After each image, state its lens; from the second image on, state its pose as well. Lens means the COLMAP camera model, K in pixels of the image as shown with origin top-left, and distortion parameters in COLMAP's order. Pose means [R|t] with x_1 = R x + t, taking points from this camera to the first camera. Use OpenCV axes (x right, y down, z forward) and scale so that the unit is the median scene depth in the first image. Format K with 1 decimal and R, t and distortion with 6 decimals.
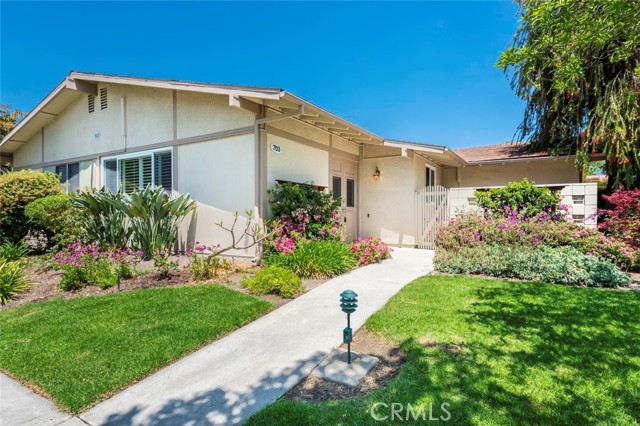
lens RADIAL K [[344.8, 0, 322.6], [0, 344.8, 218.4], [0, 0, 1]] dist [0.009423, 0.001956]
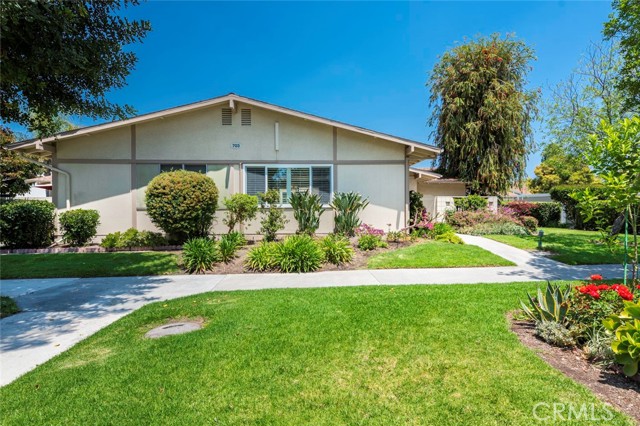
lens RADIAL K [[330.6, 0, 321.5], [0, 330.6, 216.9], [0, 0, 1]] dist [0.008292, 0.000446]
pose [[0.847568, -0.004164, 0.530671, -1.266535], [0.005429, 0.999985, -0.000823, 0.021480], [-0.530660, 0.003579, 0.847577, -0.194001]]
